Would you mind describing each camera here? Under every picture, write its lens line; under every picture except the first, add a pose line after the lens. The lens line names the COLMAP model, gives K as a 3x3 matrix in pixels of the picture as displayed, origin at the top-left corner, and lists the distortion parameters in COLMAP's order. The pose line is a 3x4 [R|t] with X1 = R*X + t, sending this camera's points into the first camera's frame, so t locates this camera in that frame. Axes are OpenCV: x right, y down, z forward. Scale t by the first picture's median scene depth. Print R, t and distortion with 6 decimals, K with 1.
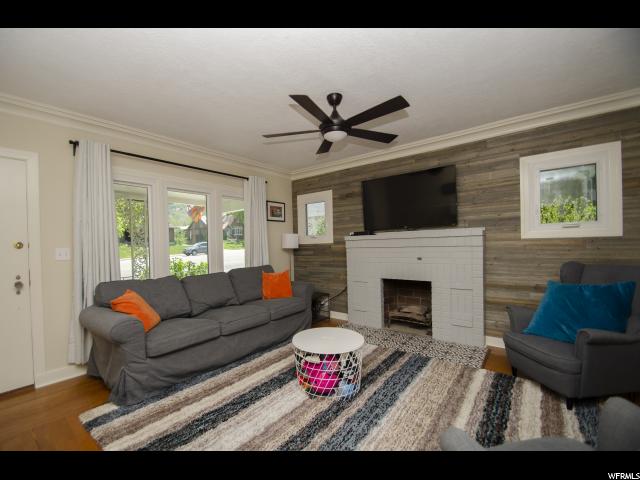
lens RADIAL K [[303.3, 0, 320.8], [0, 303.3, 243.3], [0, 0, 1]] dist [-0.010545, -0.000752]
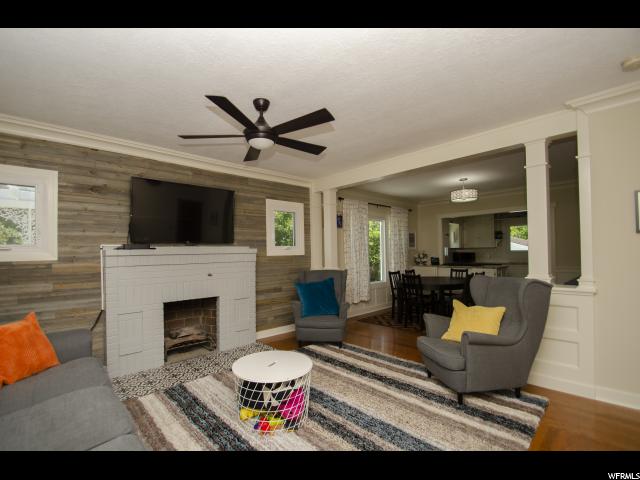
lens RADIAL K [[298.0, 0, 317.0], [0, 298.0, 241.3], [0, 0, 1]] dist [-0.002785, -0.000368]
pose [[0.105772, 0.057424, 0.992731, -0.624966], [0.008260, 0.998246, -0.058623, 0.000824], [-0.994356, 0.014400, 0.105112, 0.553886]]
